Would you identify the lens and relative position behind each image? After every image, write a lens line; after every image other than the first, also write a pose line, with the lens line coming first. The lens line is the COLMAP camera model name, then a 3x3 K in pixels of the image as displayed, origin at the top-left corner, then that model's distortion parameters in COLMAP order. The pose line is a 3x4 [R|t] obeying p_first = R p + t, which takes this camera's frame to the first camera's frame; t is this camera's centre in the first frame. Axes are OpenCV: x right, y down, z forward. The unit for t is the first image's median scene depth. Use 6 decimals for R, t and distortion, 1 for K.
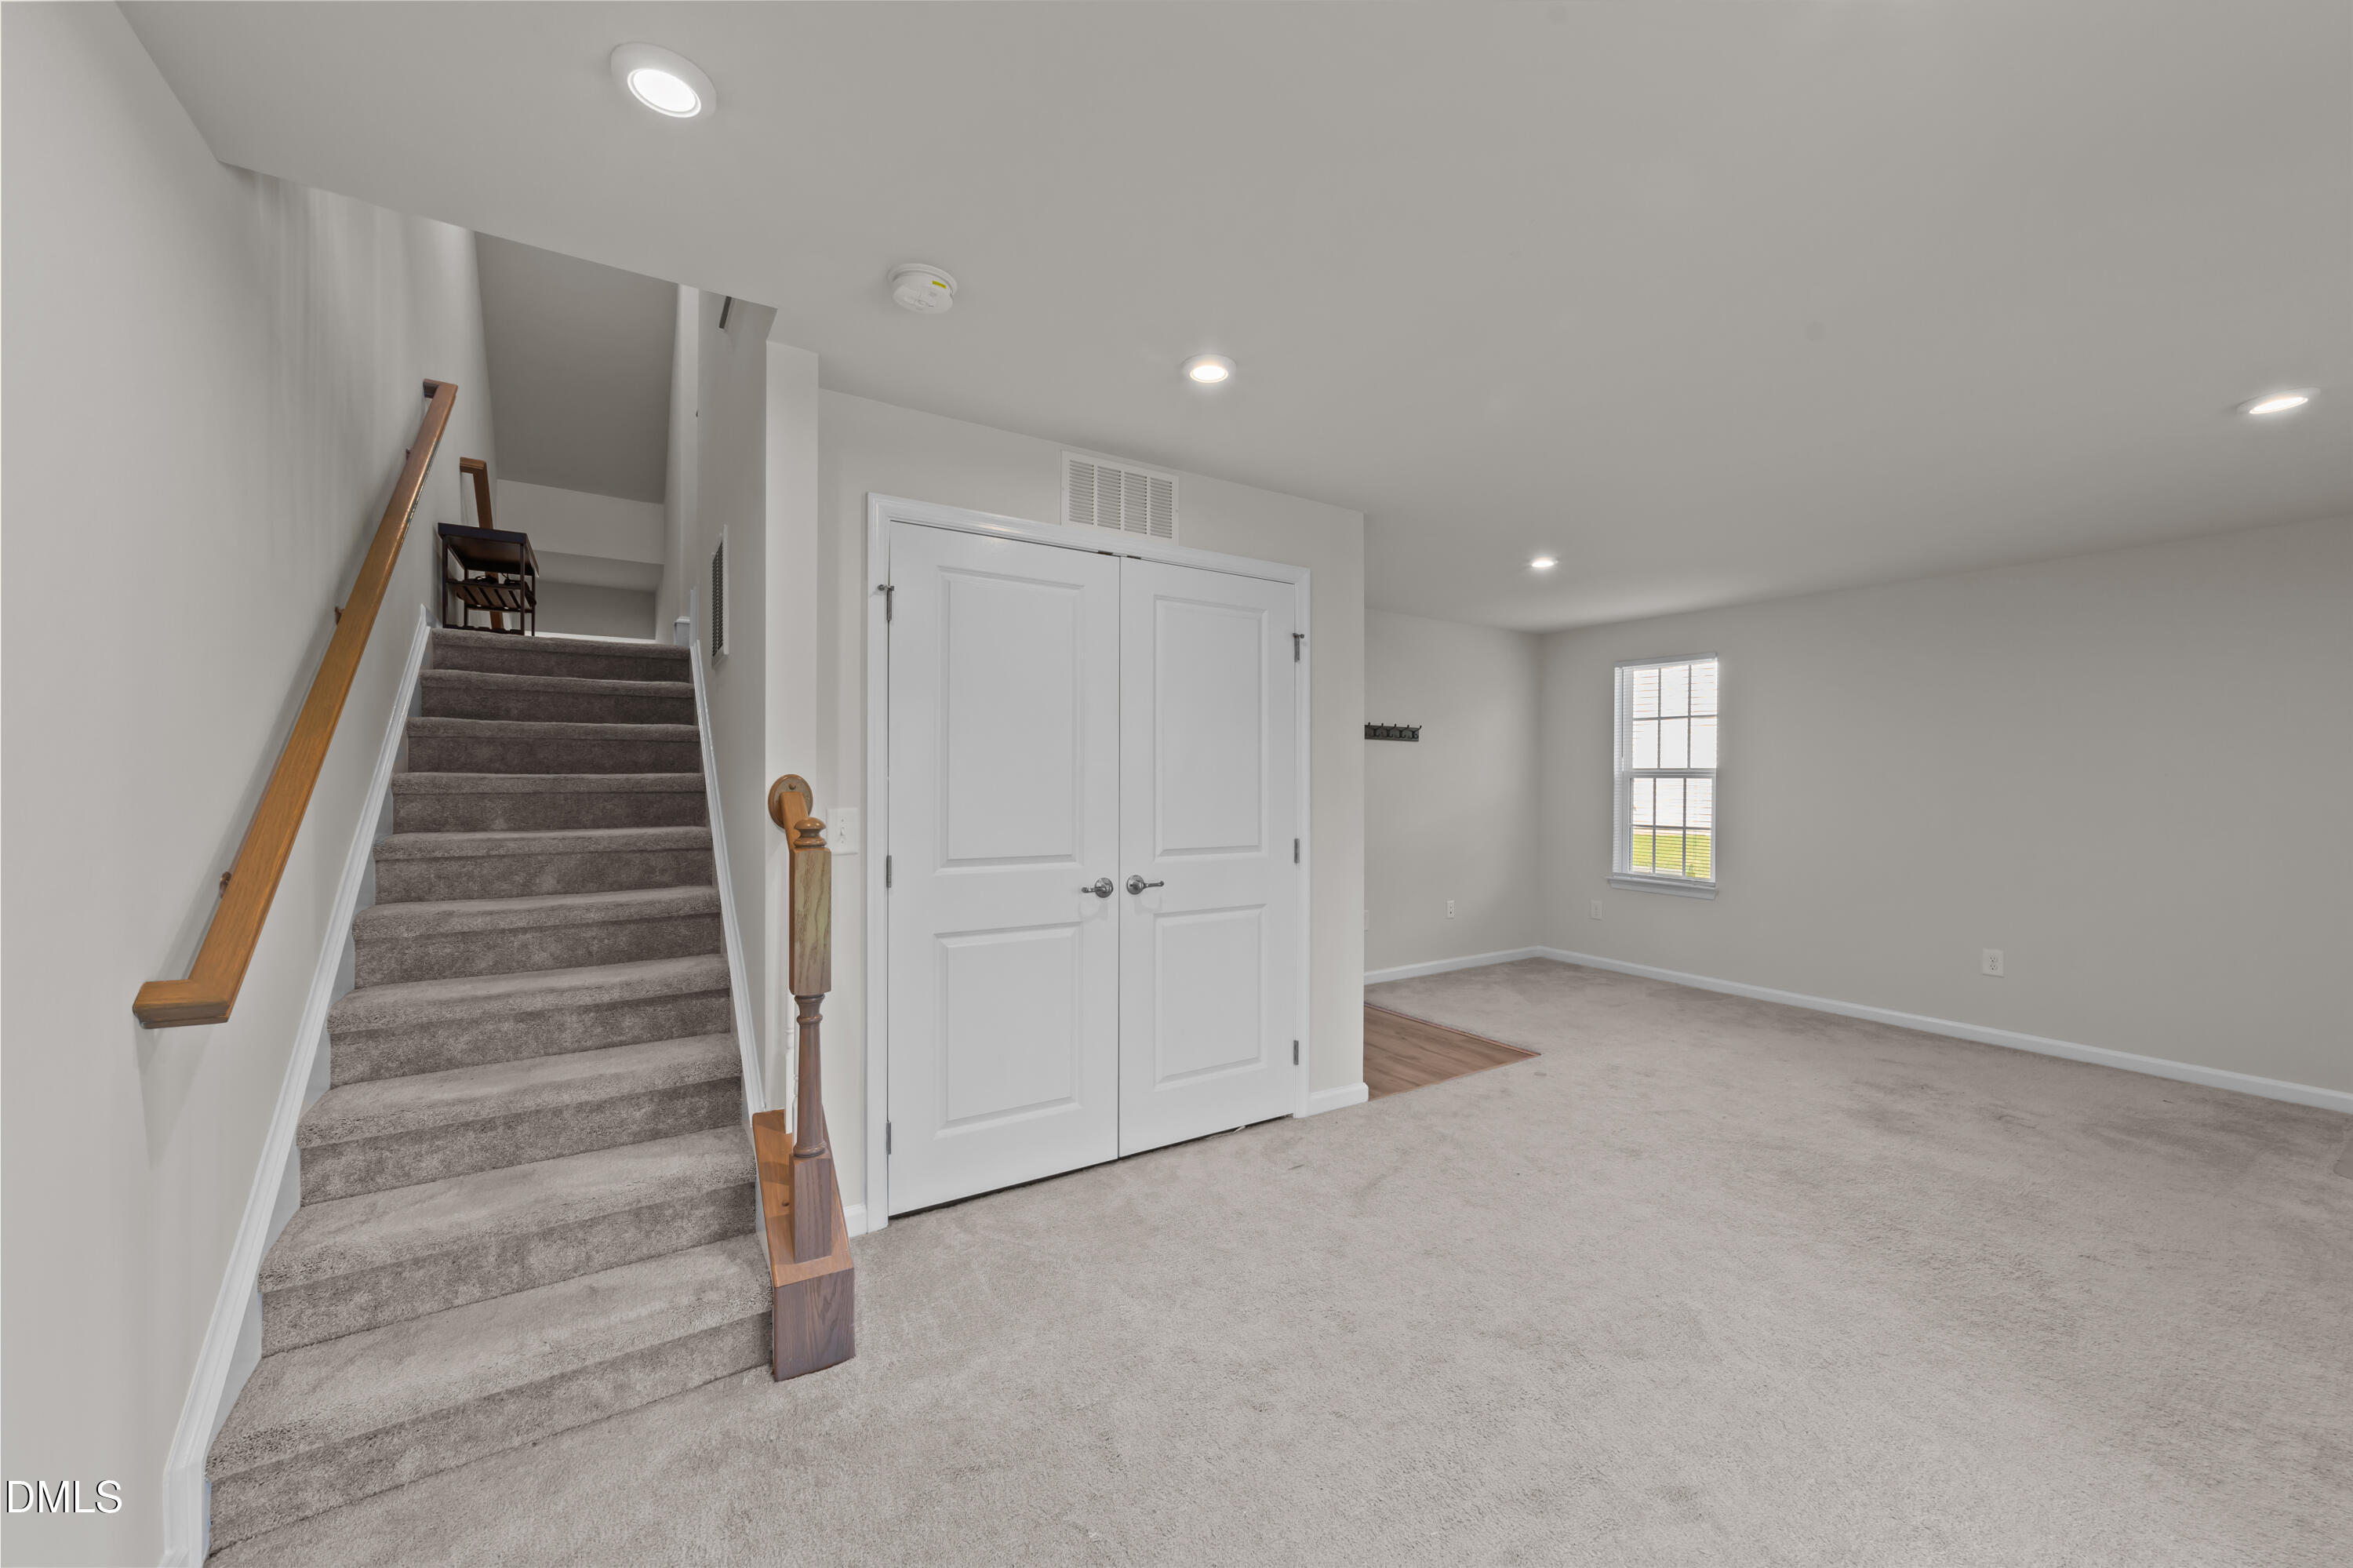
lens RADIAL K [[919.8, 0, 1176.5], [0, 919.8, 784.0], [0, 0, 1]] dist [0.001403, 0.000034]
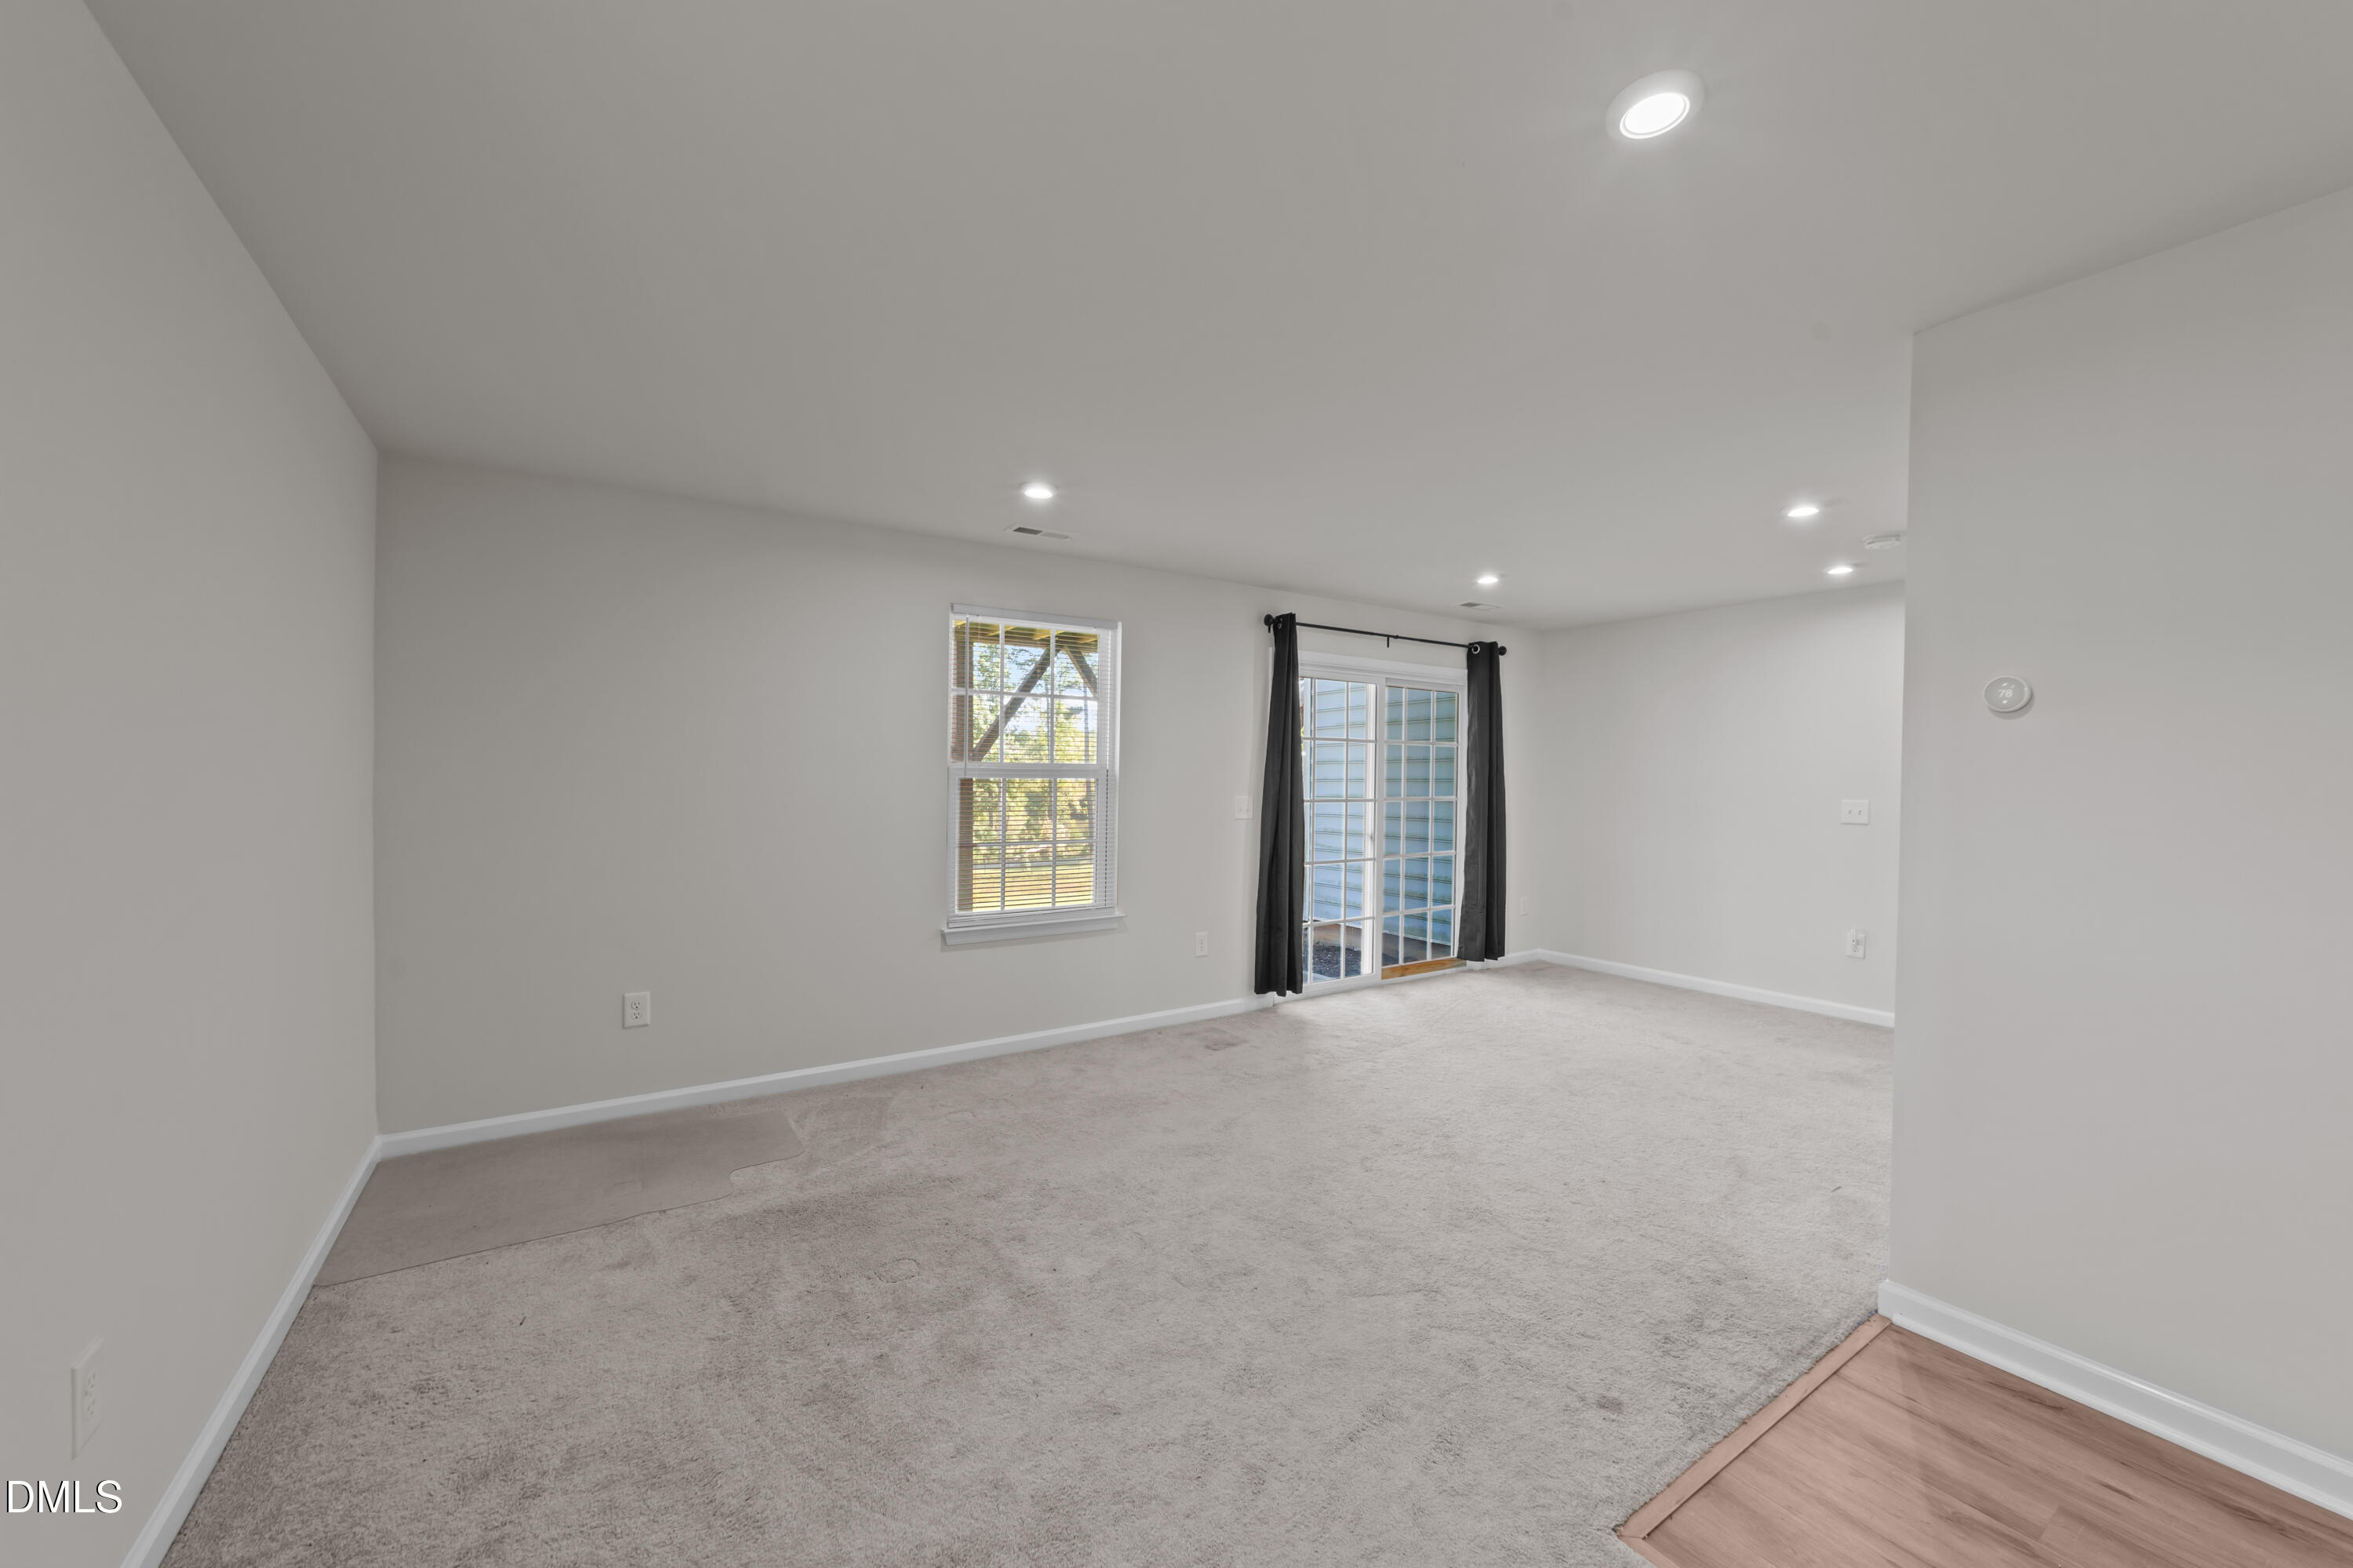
lens RADIAL K [[894.9, 0, 1188.5], [0, 894.9, 788.8], [0, 0, 1]] dist [-0.001023, -0.000022]
pose [[-0.999860, -0.013775, -0.009510, 0.732425], [-0.013936, 0.999756, 0.017144, -0.000579], [0.009271, 0.017274, -0.999808, 1.706291]]
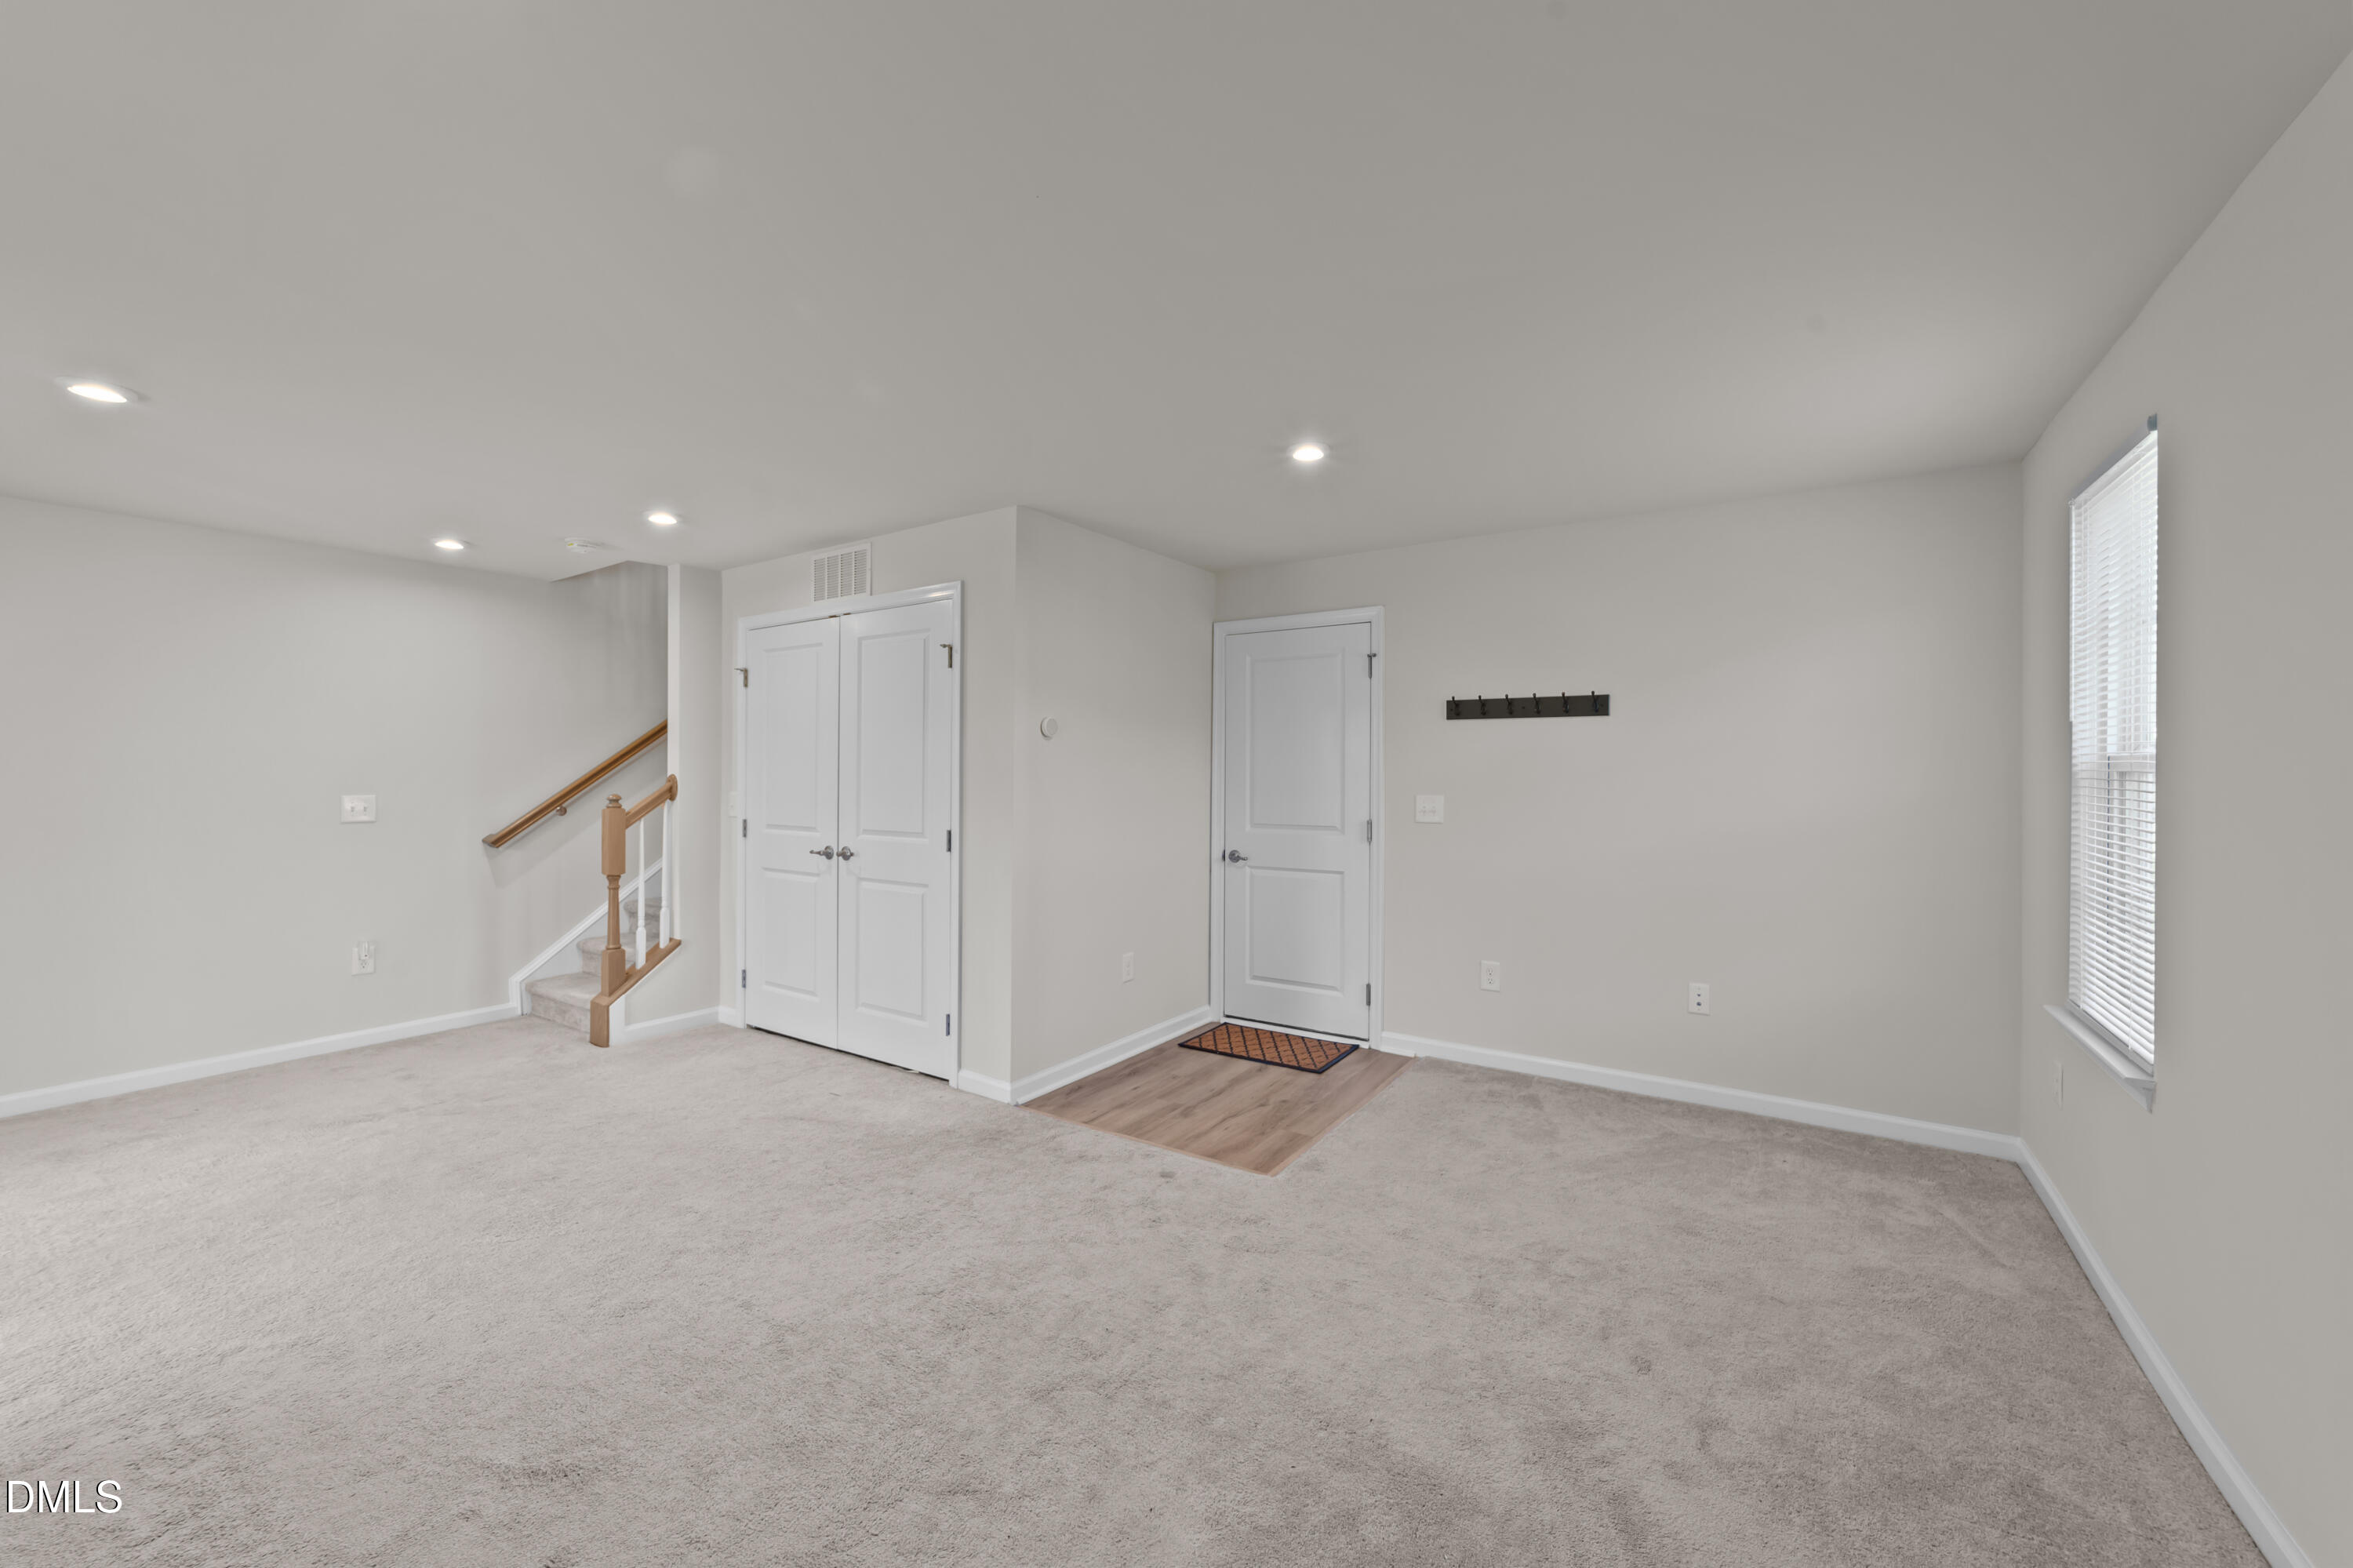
lens RADIAL K [[902.3, 0, 1172.5], [0, 902.3, 772.4], [0, 0, 1]] dist [-0.001591, 0.000009]
pose [[0.383630, -0.007384, -0.923457, 1.262903], [-0.005428, 0.999933, -0.010251, 0.001050], [0.923471, 0.008945, 0.383564, 0.855195]]
